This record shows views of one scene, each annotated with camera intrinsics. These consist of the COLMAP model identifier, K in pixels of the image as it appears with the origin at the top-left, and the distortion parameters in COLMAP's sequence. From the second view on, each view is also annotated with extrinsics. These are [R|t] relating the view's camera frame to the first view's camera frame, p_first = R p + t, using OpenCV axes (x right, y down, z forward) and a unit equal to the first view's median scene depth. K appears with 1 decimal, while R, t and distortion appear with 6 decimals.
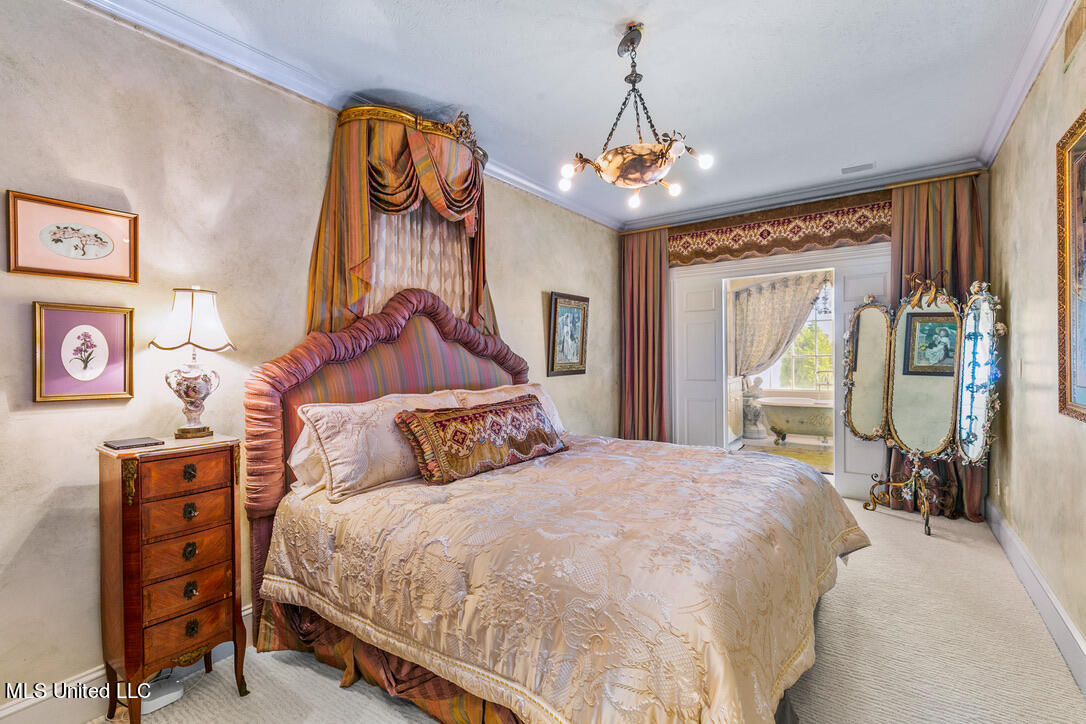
lens RADIAL K [[494.8, 0, 545.4], [0, 494.8, 360.1], [0, 0, 1]] dist [0.018780, -0.000315]
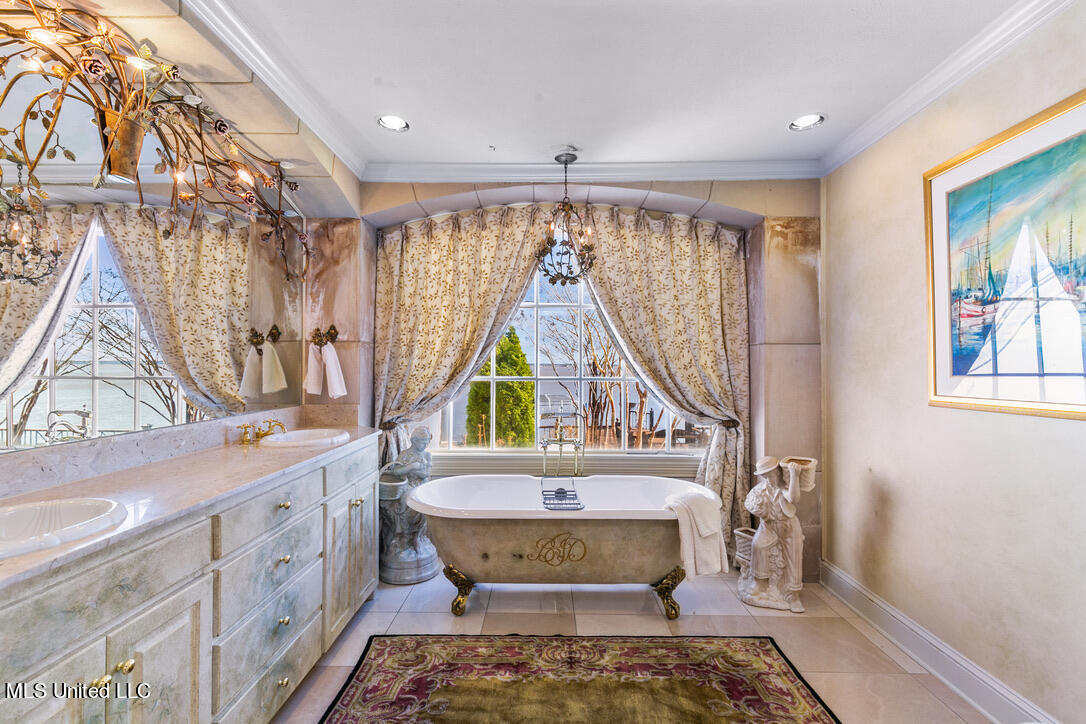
lens RADIAL K [[494.8, 0, 545.2], [0, 494.8, 360.9], [0, 0, 1]] dist [0.018780, -0.000315]
pose [[0.826872, 0.020350, 0.562022, 0.277992], [-0.007604, 0.999658, -0.025008, -0.012958], [-0.562339, 0.016405, 0.826744, 0.592066]]
